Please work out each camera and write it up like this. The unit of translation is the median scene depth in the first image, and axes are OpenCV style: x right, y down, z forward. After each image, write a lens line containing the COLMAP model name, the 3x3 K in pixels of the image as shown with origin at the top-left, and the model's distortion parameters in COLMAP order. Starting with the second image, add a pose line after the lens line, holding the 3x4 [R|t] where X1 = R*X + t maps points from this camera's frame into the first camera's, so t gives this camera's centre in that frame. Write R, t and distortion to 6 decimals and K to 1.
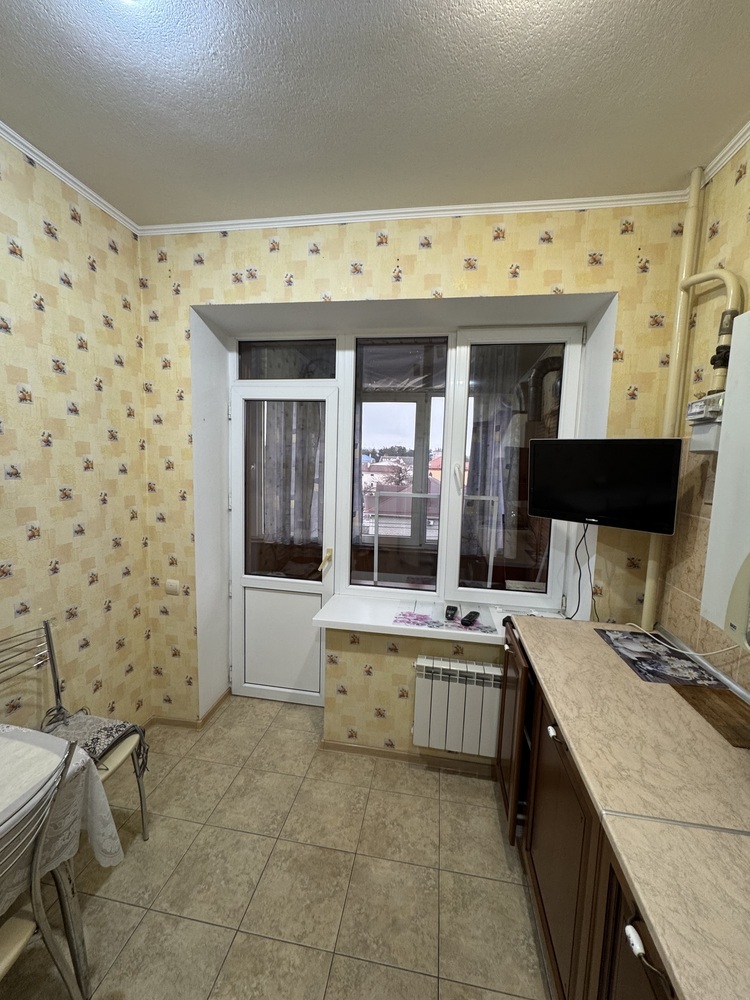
lens RADIAL K [[400.2, 0, 374.7], [0, 400.2, 499.4], [0, 0, 1]] dist [-0.003600, -0.000814]
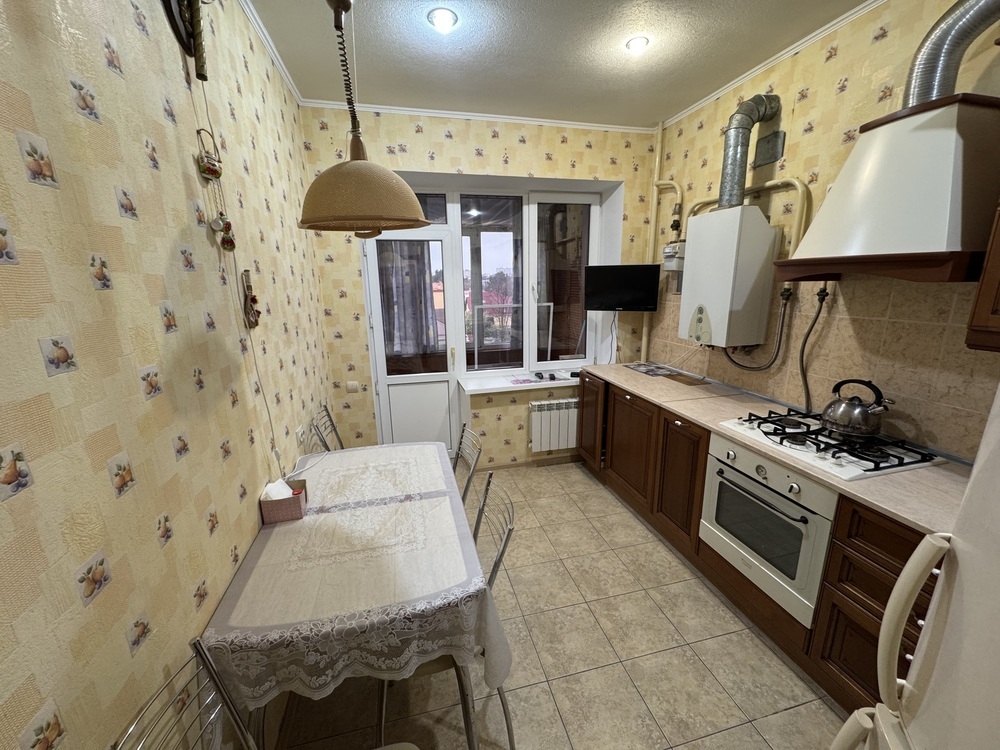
lens RADIAL K [[400.2, 0, 499.7], [0, 400.2, 376.4], [0, 0, 1]] dist [-0.003600, -0.000814]
pose [[0.916573, -0.136396, 0.375886, -0.633660], [0.084859, 0.984964, 0.150484, 0.028887], [-0.390759, -0.106032, 0.914366, -0.473798]]
